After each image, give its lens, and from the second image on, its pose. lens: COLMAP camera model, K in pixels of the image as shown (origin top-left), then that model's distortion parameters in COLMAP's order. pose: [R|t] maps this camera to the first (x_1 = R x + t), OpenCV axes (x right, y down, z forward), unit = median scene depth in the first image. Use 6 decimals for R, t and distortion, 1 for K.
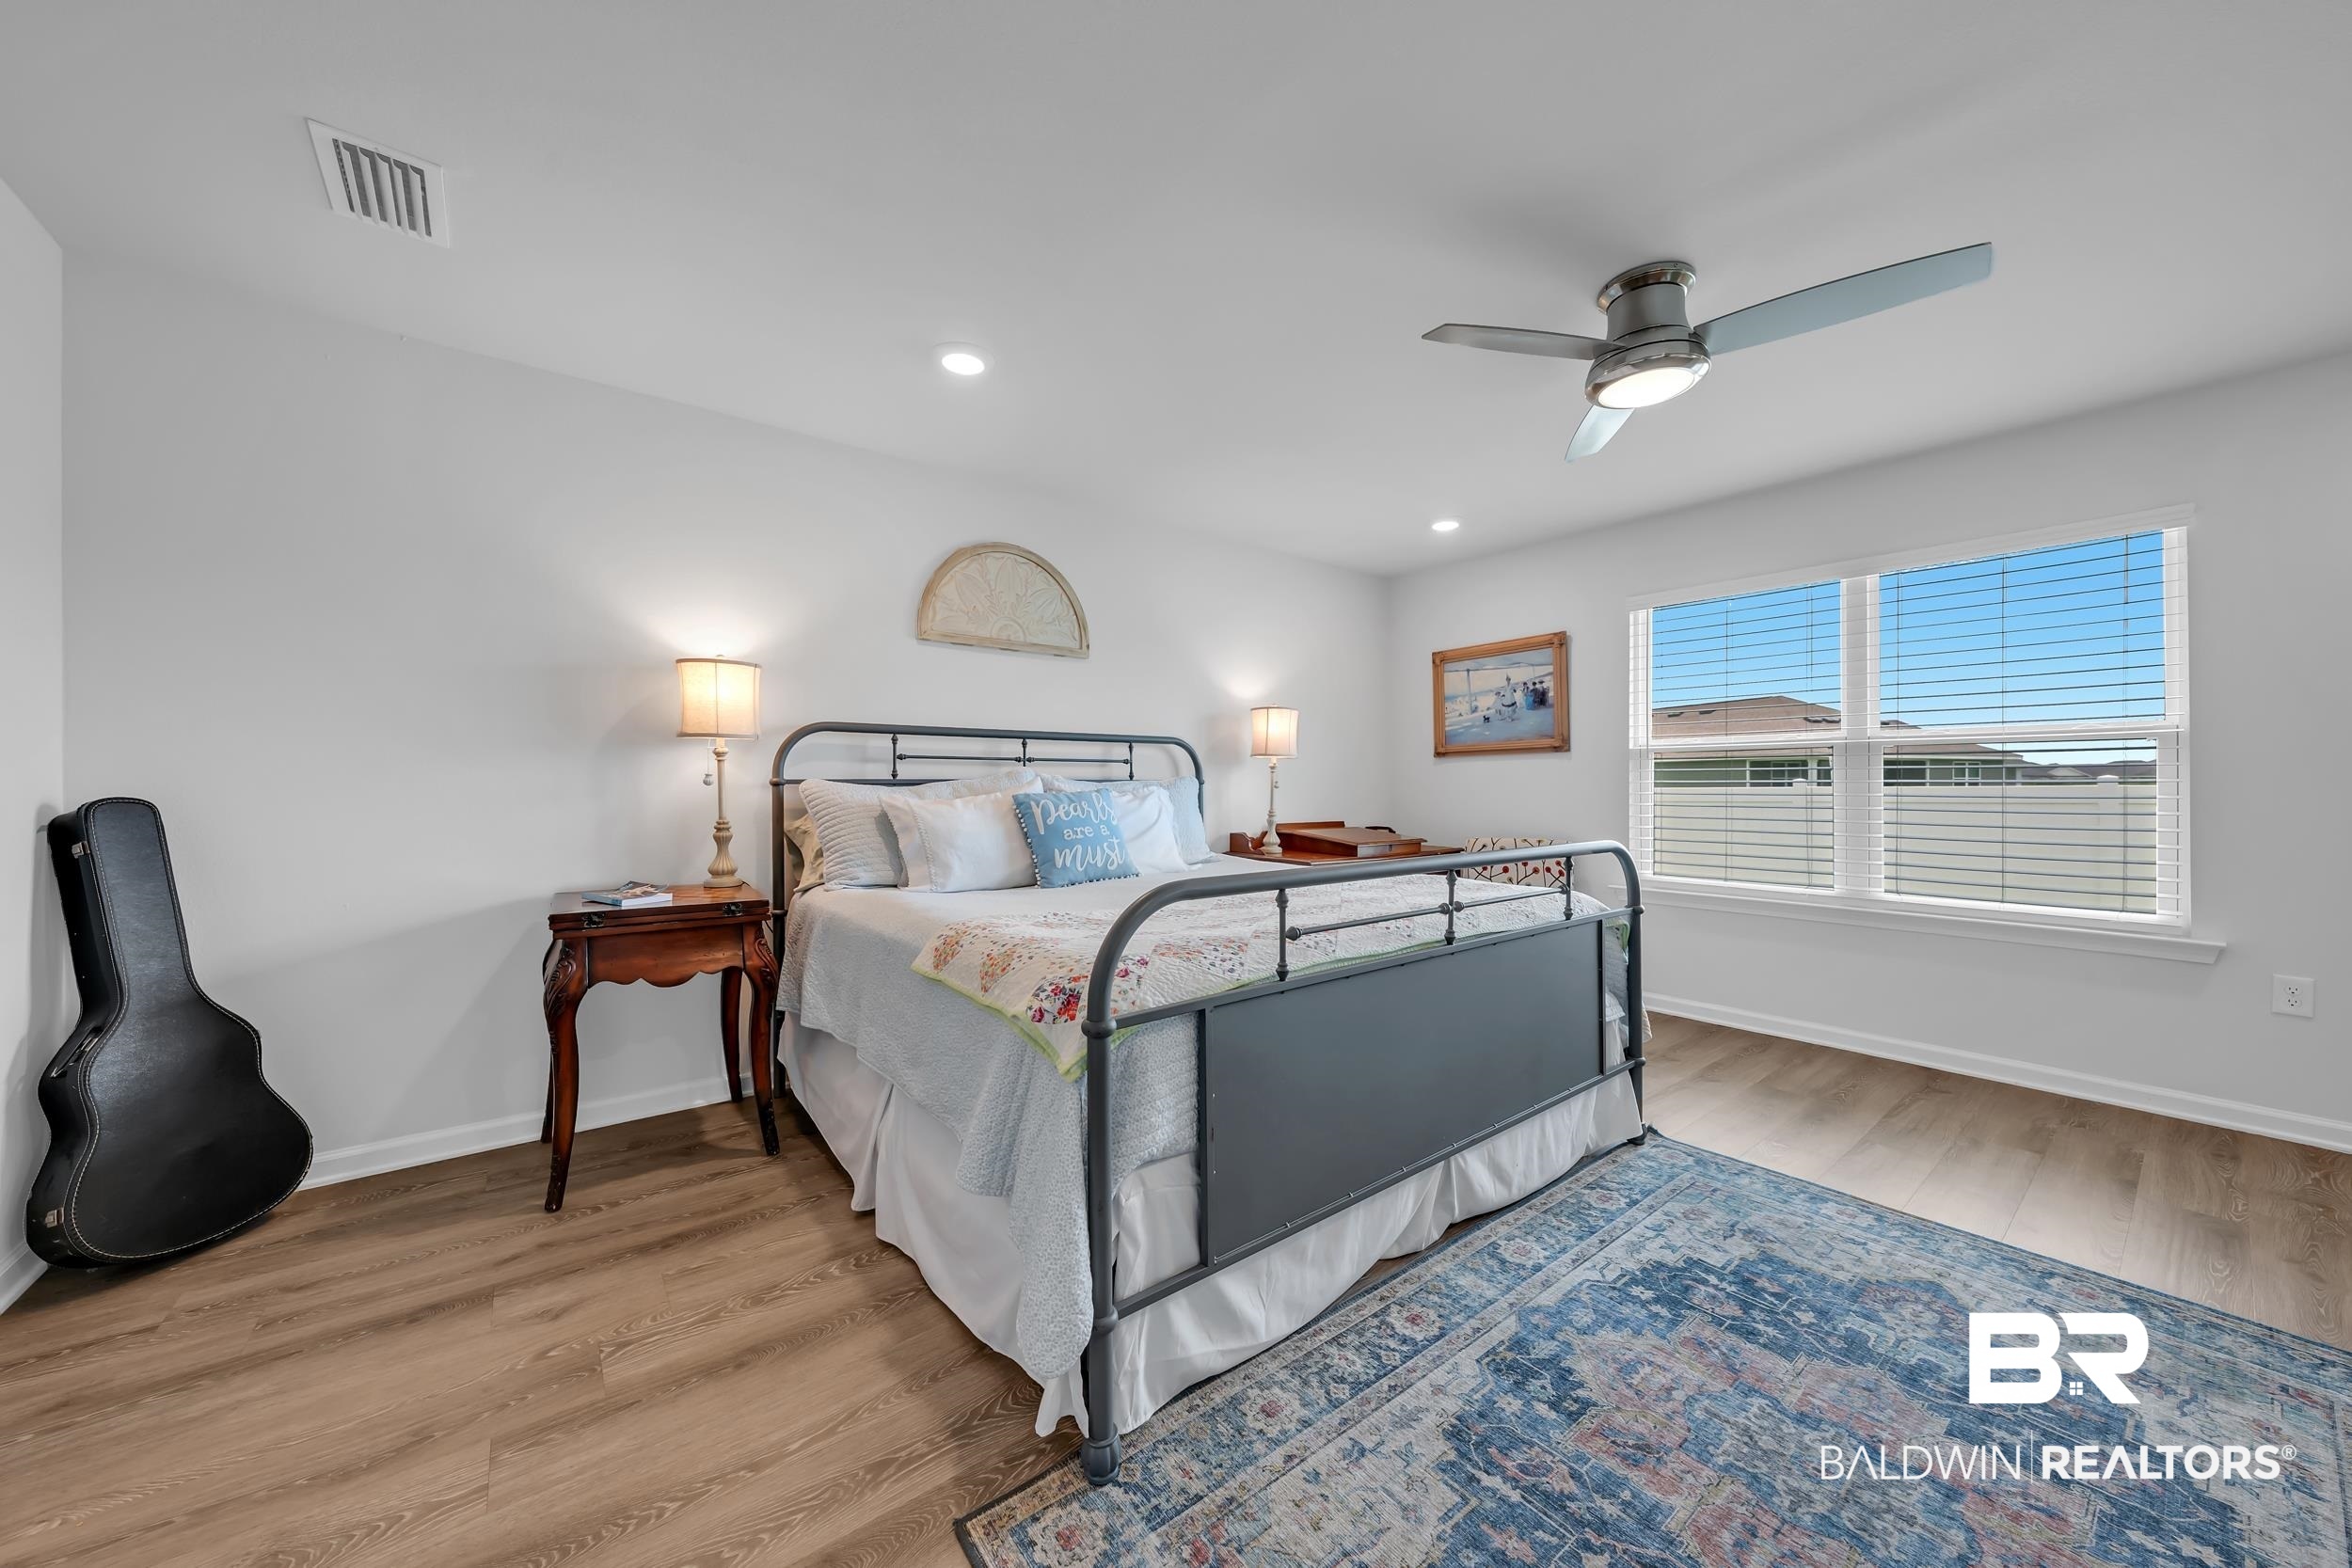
lens RADIAL K [[815.3, 0, 1176.0], [0, 815.3, 784.0], [0, 0, 1]] dist [-0.001231, 0.000487]
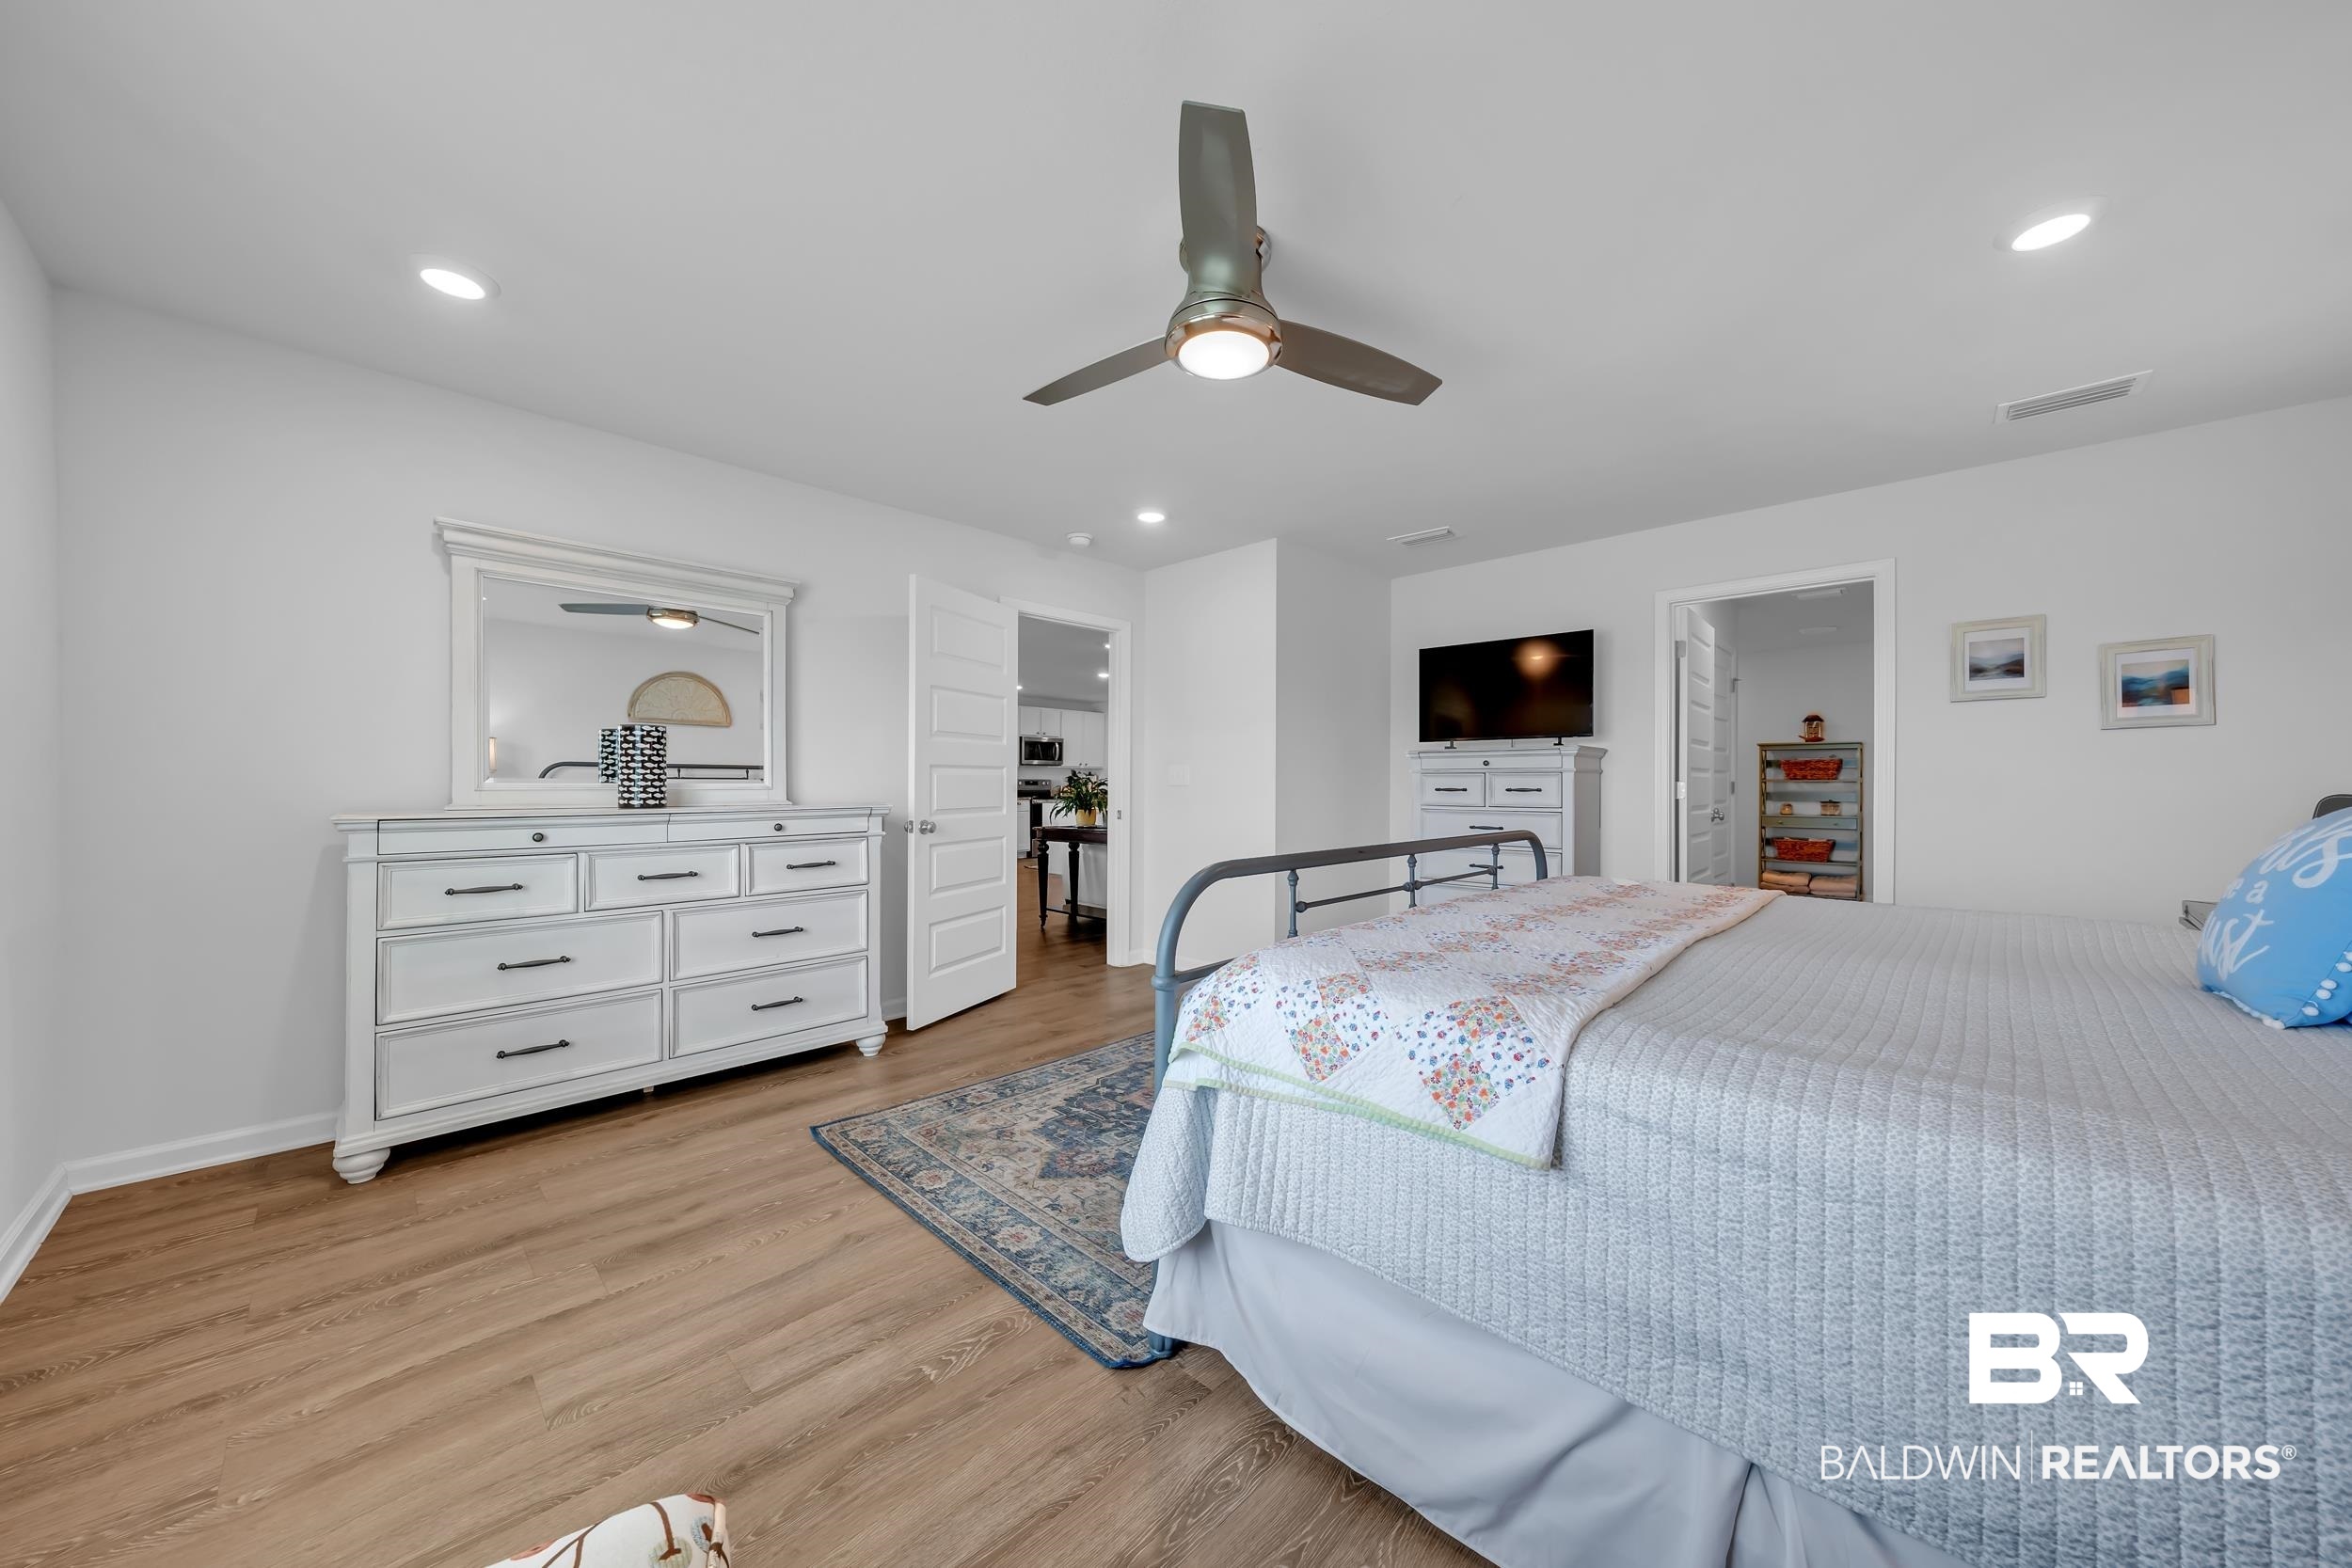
lens RADIAL K [[815.3, 0, 1176.0], [0, 815.3, 784.0], [0, 0, 1]] dist [-0.001231, 0.000487]
pose [[-0.990780, -0.003154, -0.135444, 0.940728], [-0.003514, 0.999991, 0.002420, 0.001897], [0.135435, 0.002873, -0.990782, 2.385563]]
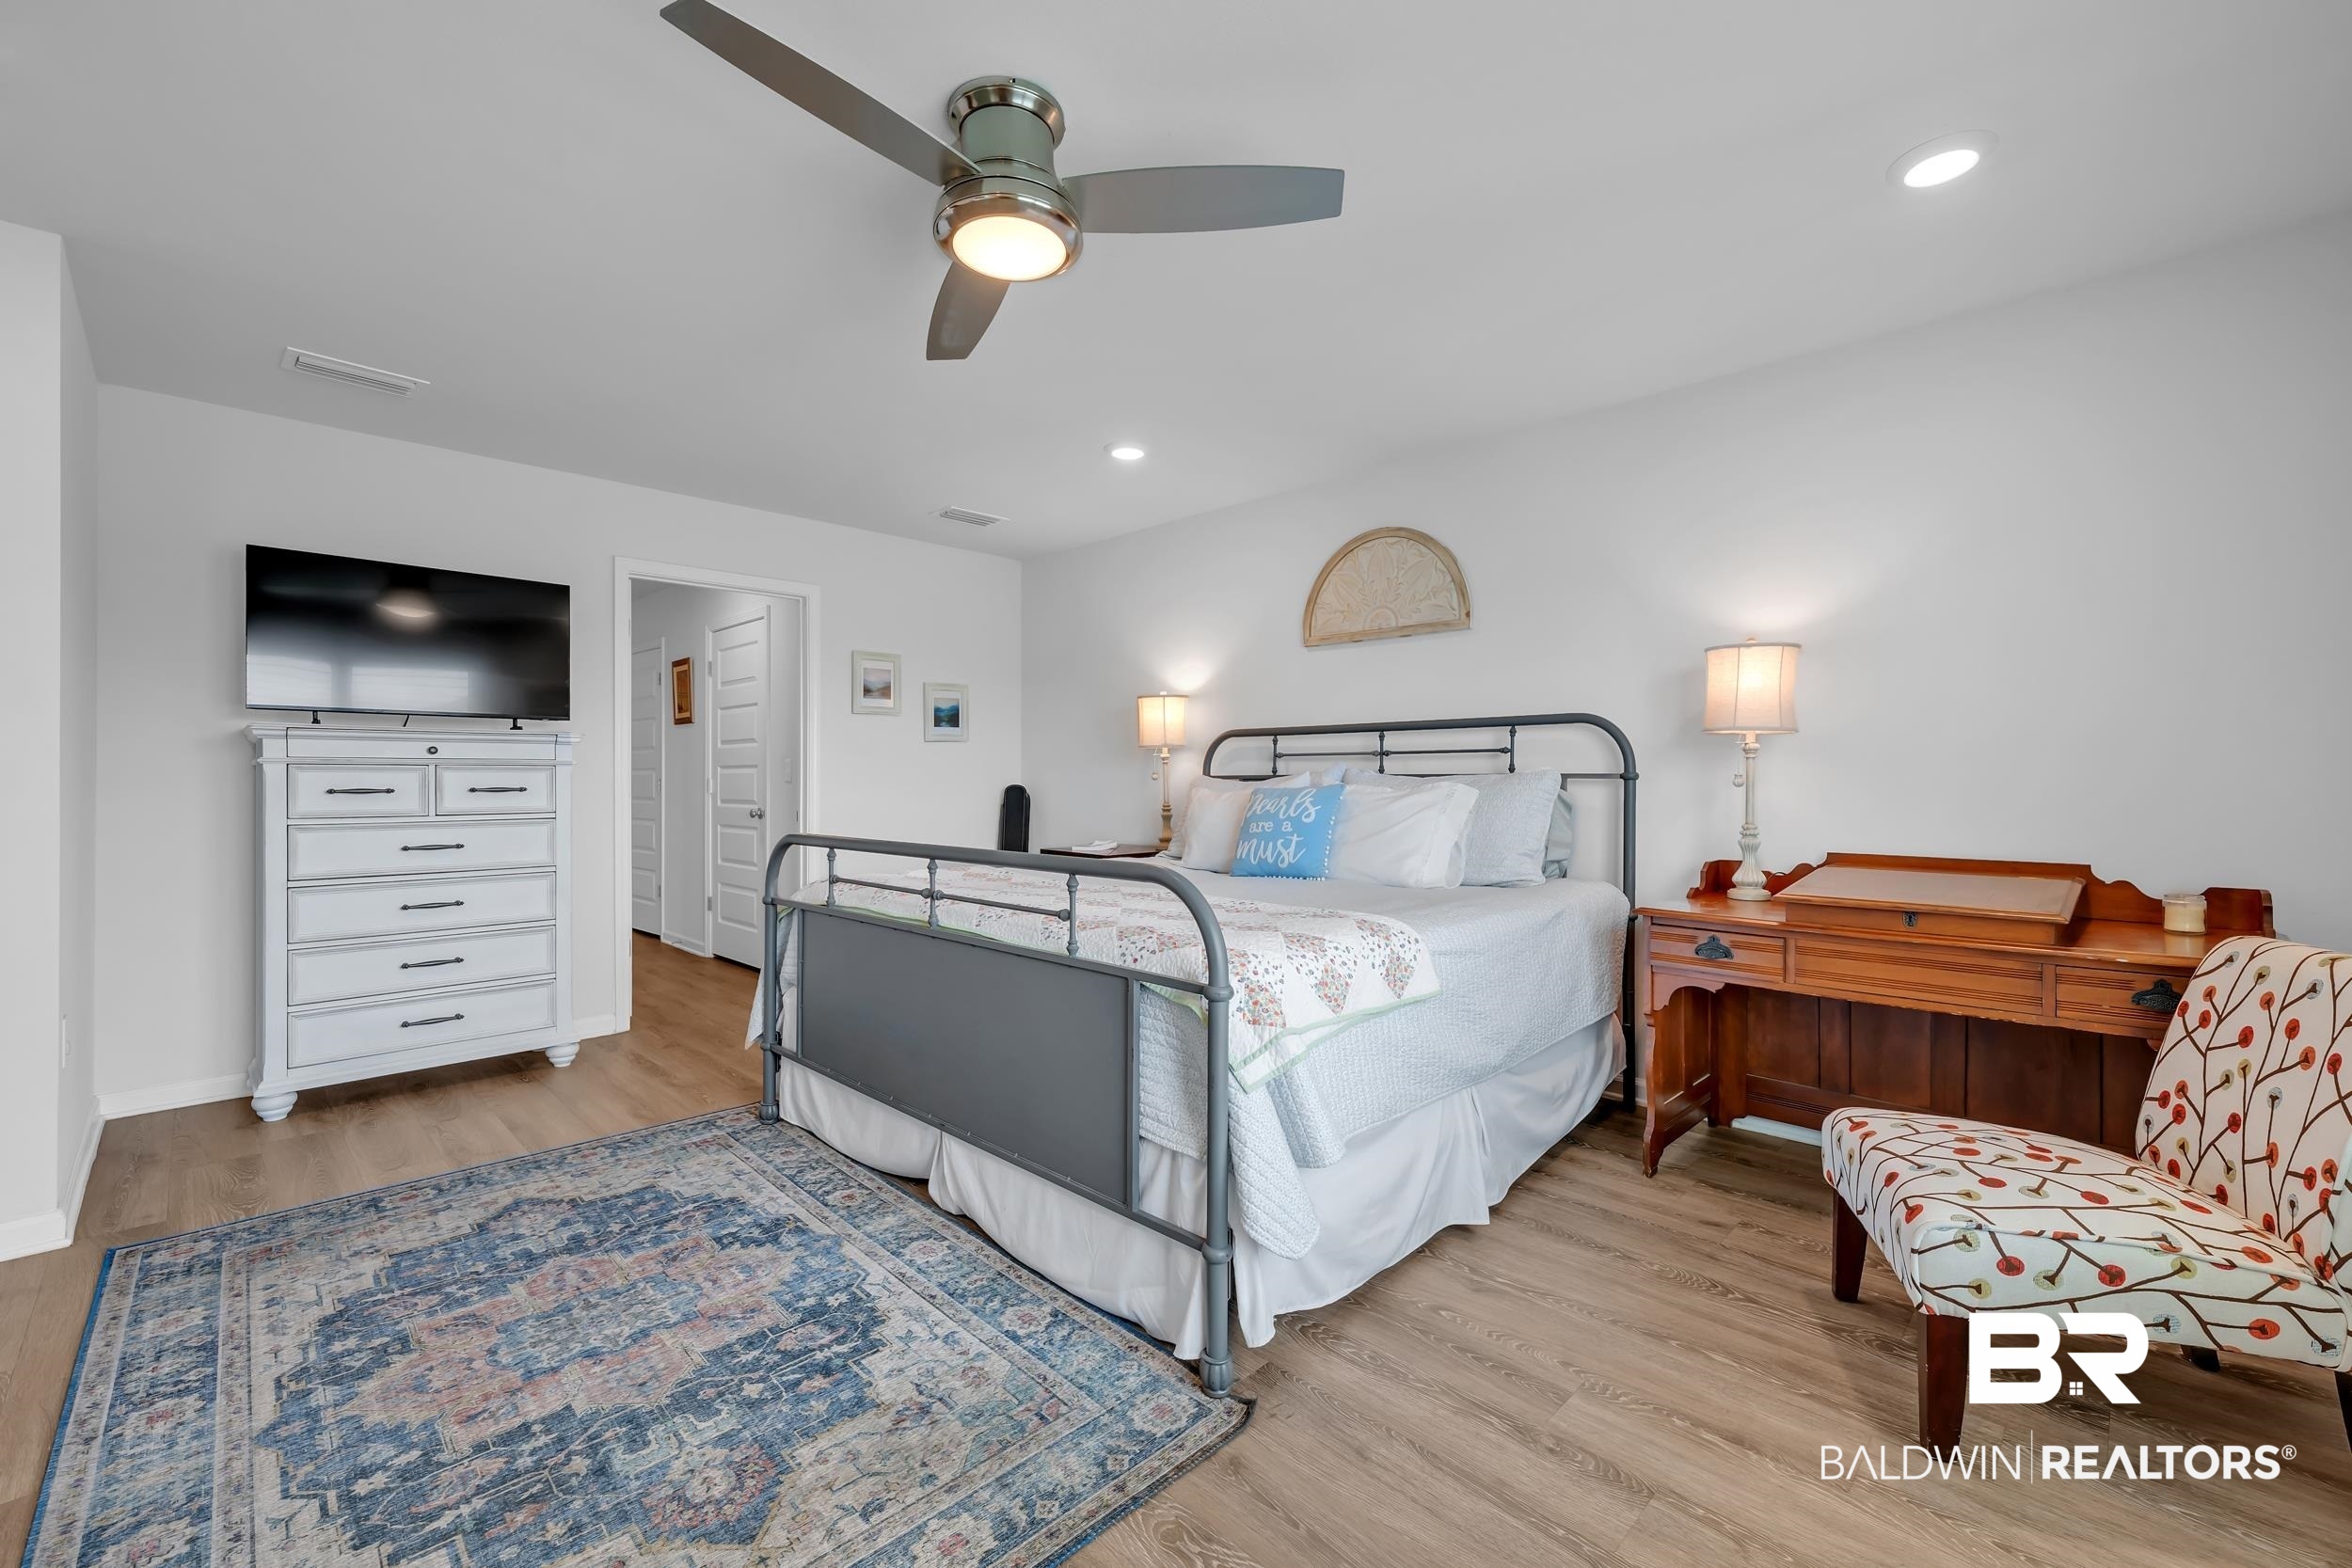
lens RADIAL K [[965.6, 0, 1204.1], [0, 965.6, 776.2], [0, 0, 1]] dist [-0.001242, -0.000543]
pose [[0.138286, -0.004730, -0.990381, 1.837069], [0.000726, 0.999989, -0.004674, 0.003601], [0.990392, -0.000073, 0.138288, 1.316020]]
